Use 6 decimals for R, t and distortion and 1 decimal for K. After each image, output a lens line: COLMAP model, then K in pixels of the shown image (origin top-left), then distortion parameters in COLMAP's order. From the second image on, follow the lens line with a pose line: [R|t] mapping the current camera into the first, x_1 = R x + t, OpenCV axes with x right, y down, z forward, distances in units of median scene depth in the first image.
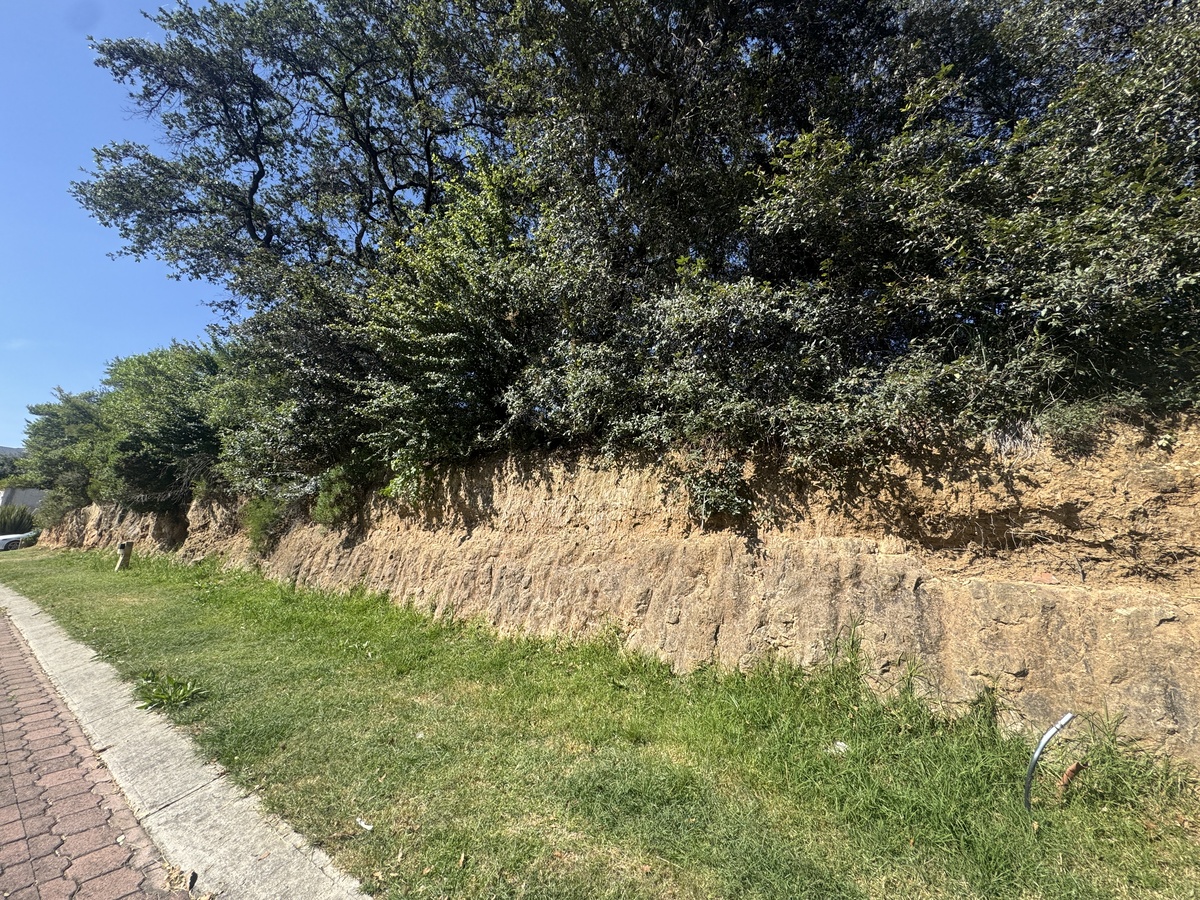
lens RADIAL K [[478.6, 0, 601.9], [0, 478.6, 453.4], [0, 0, 1]] dist [-0.001618, 0.000591]
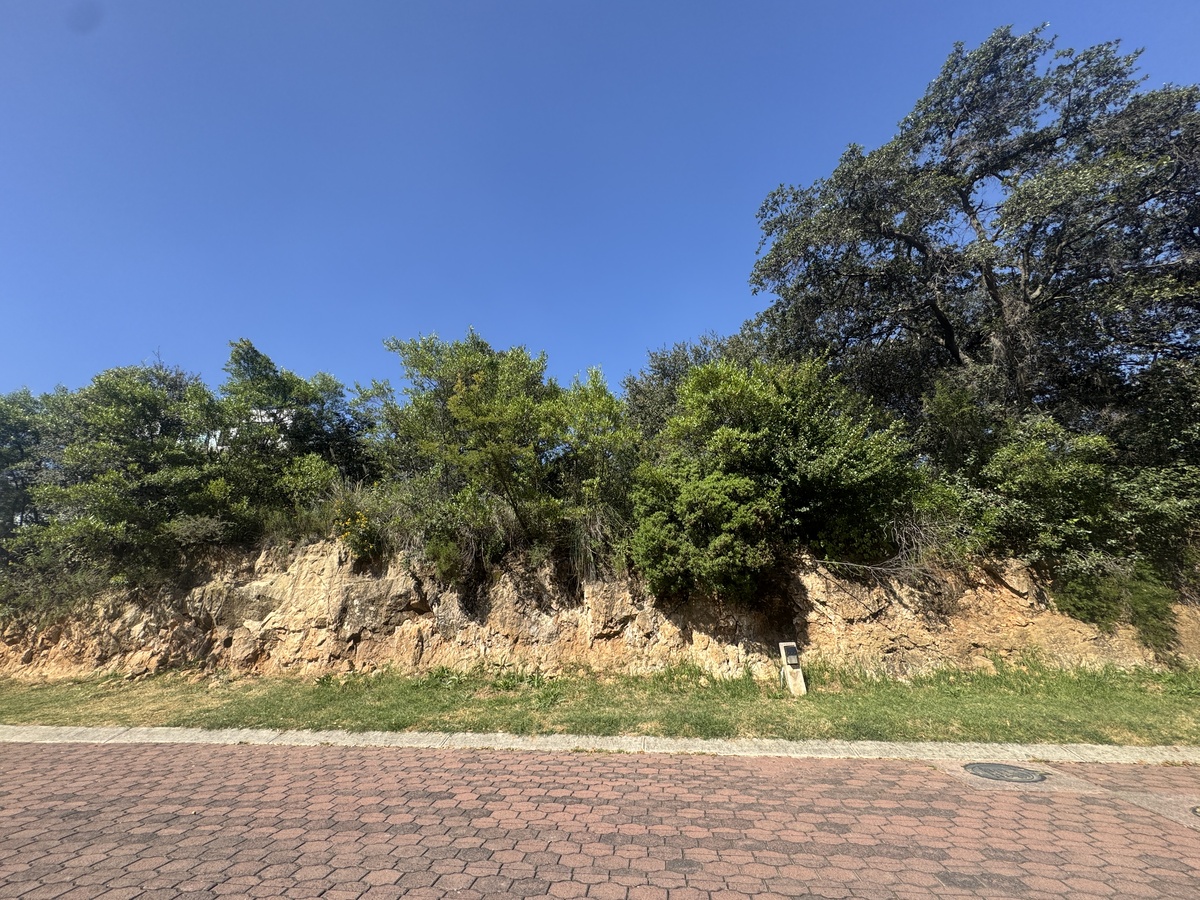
lens RADIAL K [[478.6, 0, 597.7], [0, 478.6, 448.2], [0, 0, 1]] dist [-0.001618, 0.000591]
pose [[0.887019, 0.110533, 0.448307, -5.179174], [-0.048069, 0.987754, -0.148429, 0.109349], [-0.459223, 0.110109, 0.881470, 1.755307]]
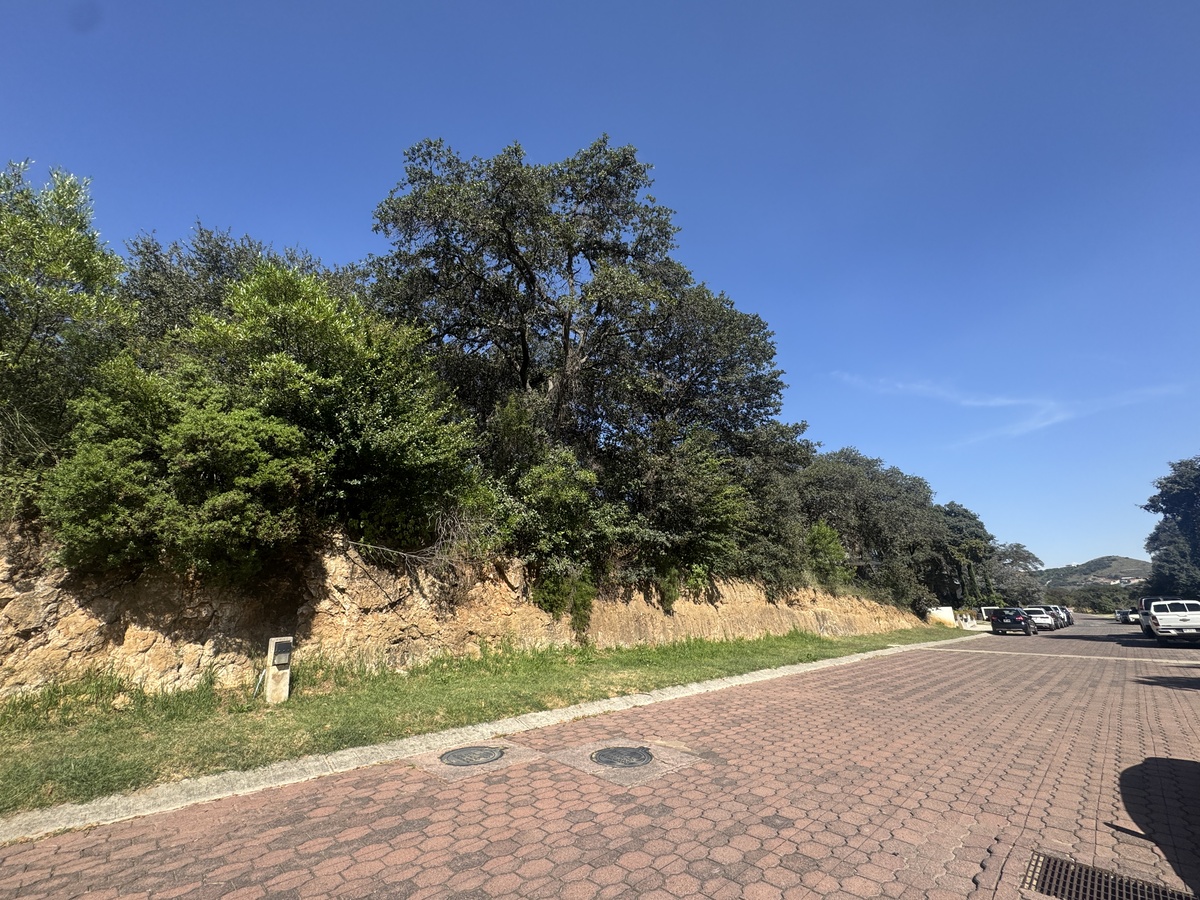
lens RADIAL K [[478.6, 0, 596.2], [0, 478.6, 449.3], [0, 0, 1]] dist [-0.001618, 0.000591]
pose [[0.181510, 0.268323, 0.946074, -4.954631], [-0.185024, 0.954191, -0.235127, 0.164954], [-0.965826, -0.132368, 0.222842, 1.979711]]
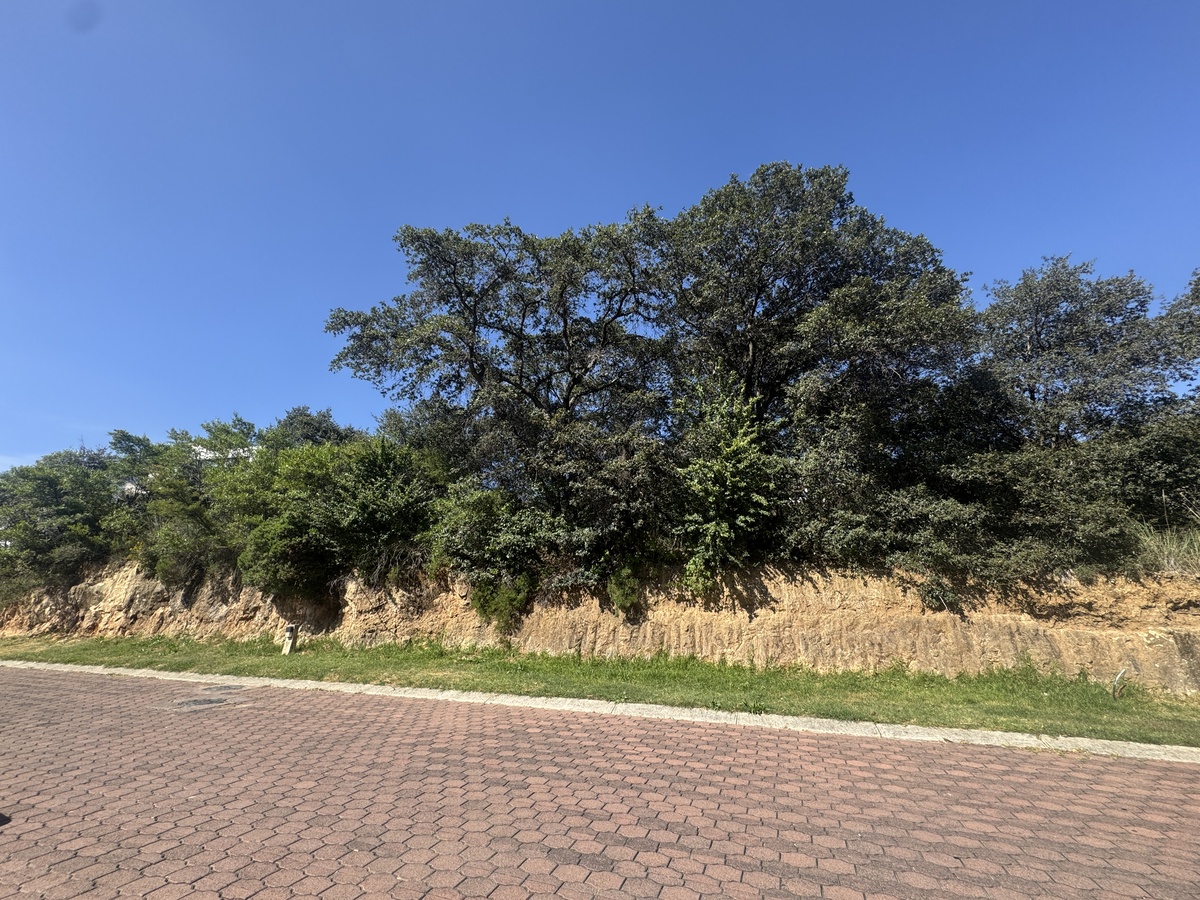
lens RADIAL K [[478.6, 0, 600.6], [0, 478.6, 451.8], [0, 0, 1]] dist [-0.001618, 0.000591]
pose [[0.959432, 0.060983, 0.275265, -2.199393], [-0.027905, 0.992073, -0.122527, -0.291249], [-0.280555, 0.109875, 0.953528, -0.840684]]
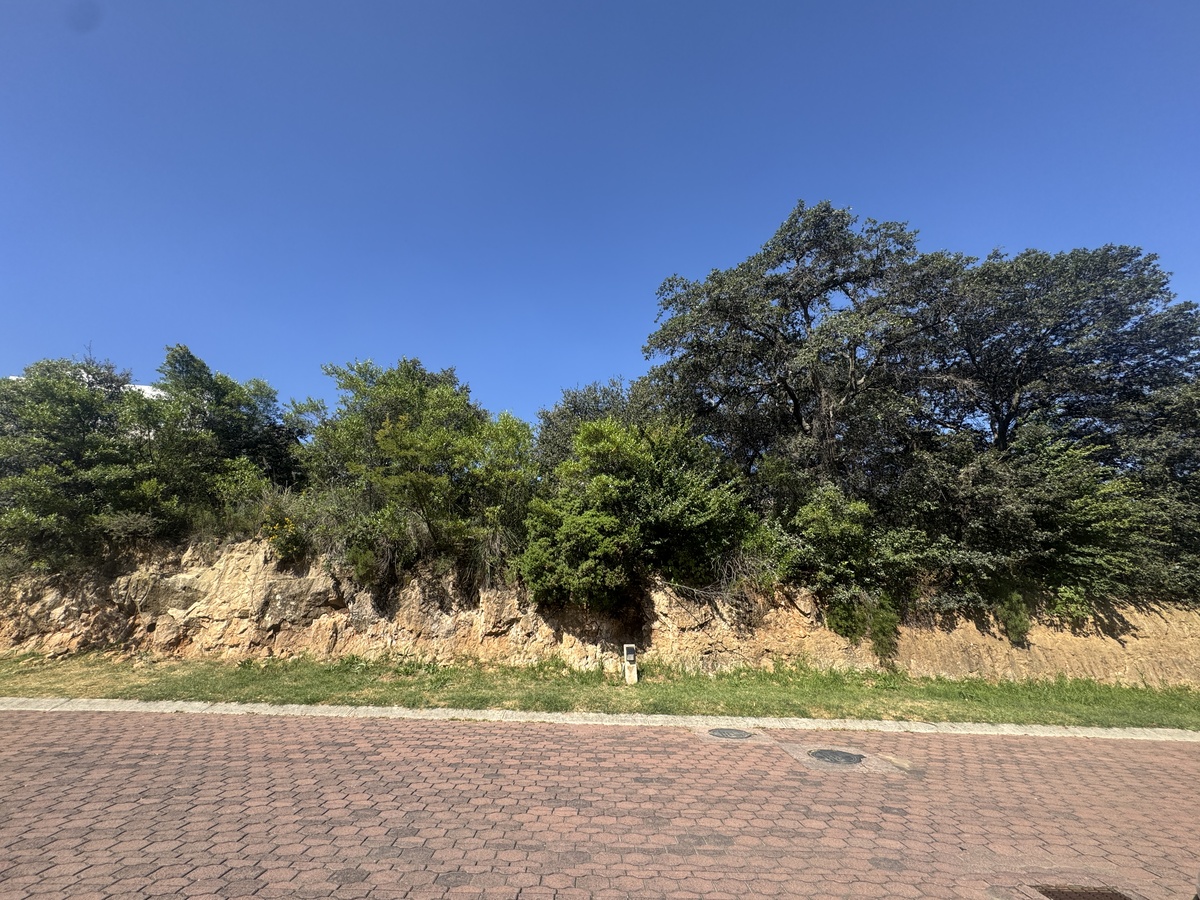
lens RADIAL K [[478.6, 0, 597.9], [0, 478.6, 449.0], [0, 0, 1]] dist [-0.001618, 0.000591]
pose [[0.807947, 0.176877, 0.562083, -5.321564], [-0.114028, 0.982786, -0.145360, -0.098099], [-0.578118, 0.053350, 0.814207, 1.075854]]
